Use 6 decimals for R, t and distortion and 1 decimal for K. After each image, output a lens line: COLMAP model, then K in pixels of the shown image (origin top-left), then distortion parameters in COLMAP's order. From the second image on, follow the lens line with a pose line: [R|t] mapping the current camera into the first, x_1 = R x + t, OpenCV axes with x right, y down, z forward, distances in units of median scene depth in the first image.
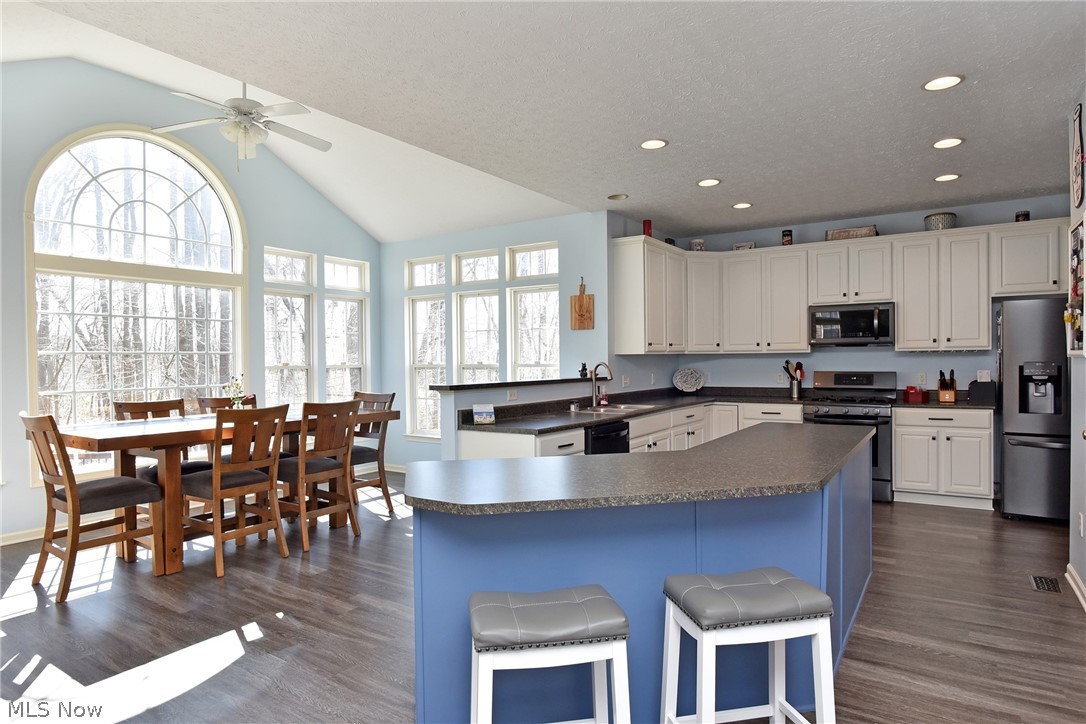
lens RADIAL K [[627.3, 0, 538.4], [0, 627.3, 365.9], [0, 0, 1]] dist [-0.033757, 0.013240]
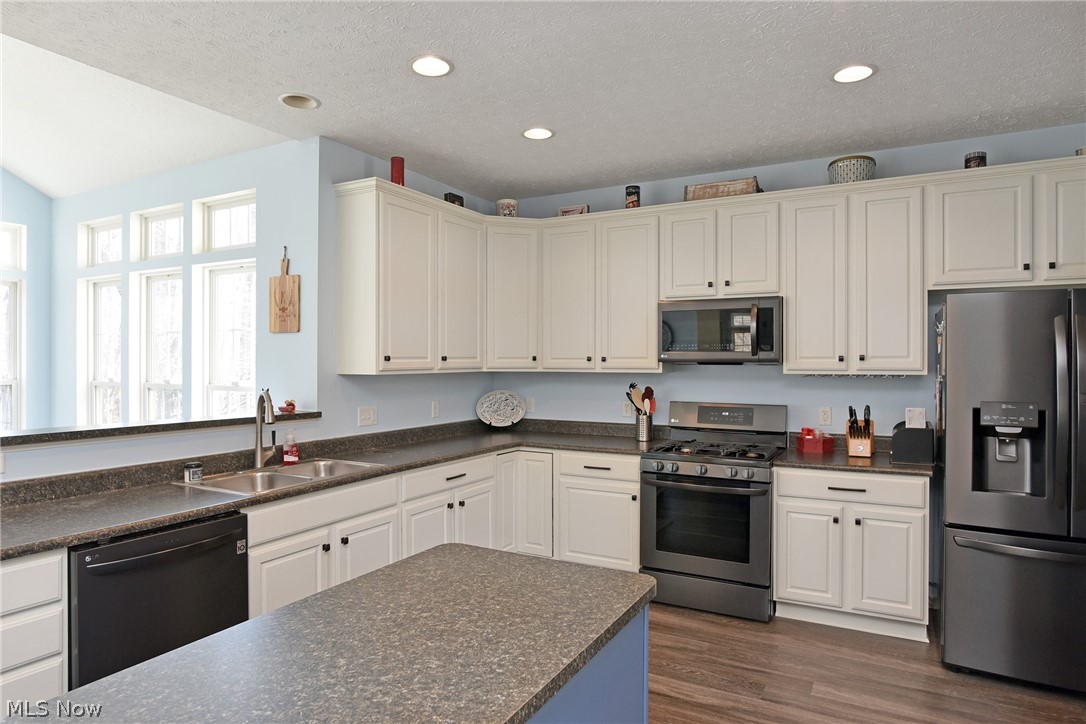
lens RADIAL K [[638.4, 0, 543.0], [0, 638.4, 362.0], [0, 0, 1]] dist [-0.023205, 0.001619]
pose [[0.996333, 0.012046, 0.084713, 0.272051], [-0.011186, 0.999881, -0.010613, -0.026056], [-0.084830, 0.009626, 0.996349, 0.369129]]
